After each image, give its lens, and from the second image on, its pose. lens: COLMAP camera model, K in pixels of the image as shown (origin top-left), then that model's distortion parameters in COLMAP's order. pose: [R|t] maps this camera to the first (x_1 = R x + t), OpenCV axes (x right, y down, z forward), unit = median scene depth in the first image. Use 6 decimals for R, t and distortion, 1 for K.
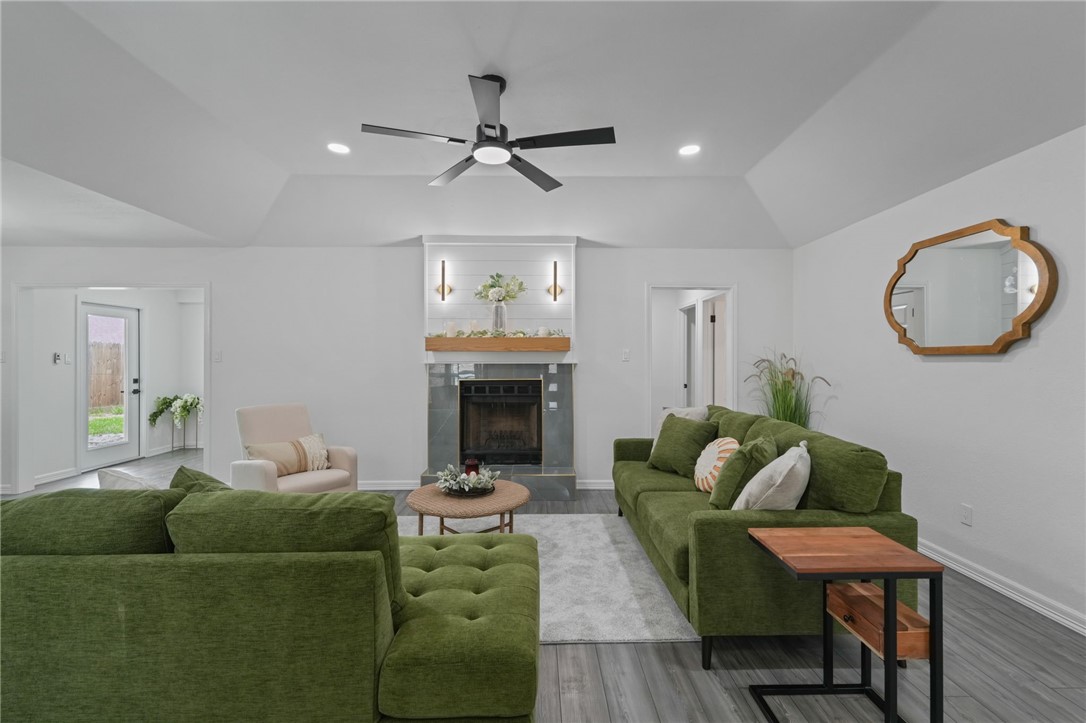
lens RADIAL K [[489.3, 0, 544.4], [0, 489.3, 360.7], [0, 0, 1]] dist [0.010167, -0.001821]
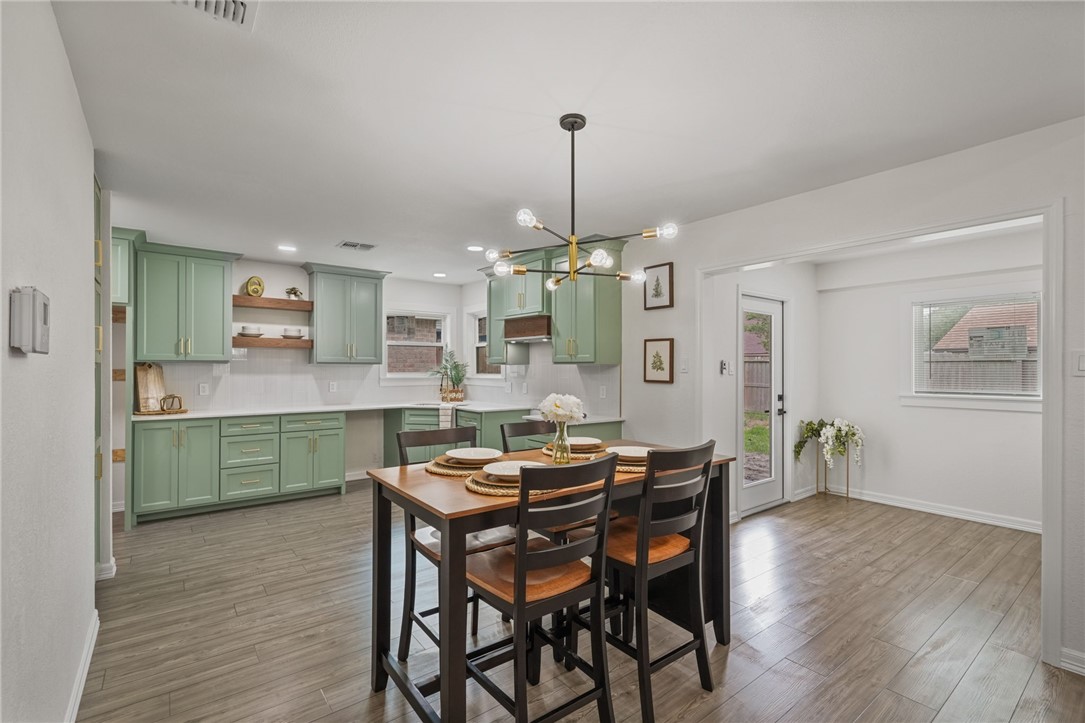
lens RADIAL K [[488.8, 0, 535.9], [0, 488.8, 365.5], [0, 0, 1]] dist [0.010167, -0.001821]
pose [[0.616158, -0.002019, -0.787620, -0.468301], [-0.004604, 0.999970, -0.006165, -0.001618], [0.787609, 0.007425, 0.616130, 0.246301]]
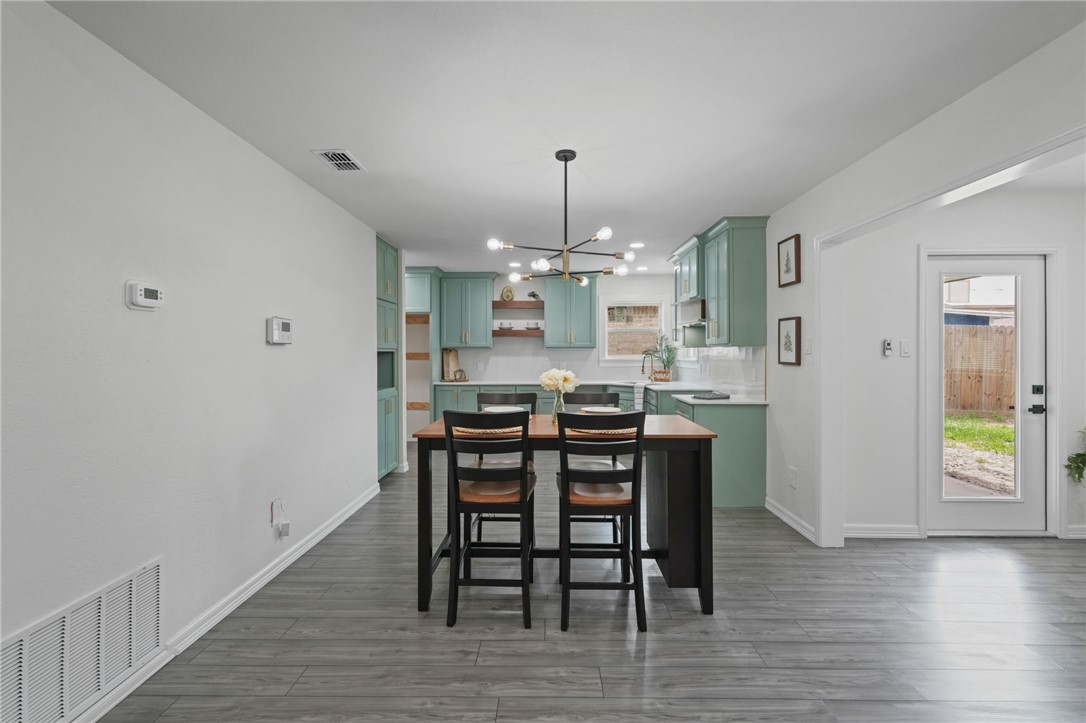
lens RADIAL K [[489.3, 0, 553.7], [0, 489.3, 352.9], [0, 0, 1]] dist [0.010167, -0.001821]
pose [[-0.015465, 0.000683, -0.999880, -0.281882], [-0.000616, 1.000000, 0.000692, 0.001369], [0.999880, 0.000626, -0.015465, 0.476241]]
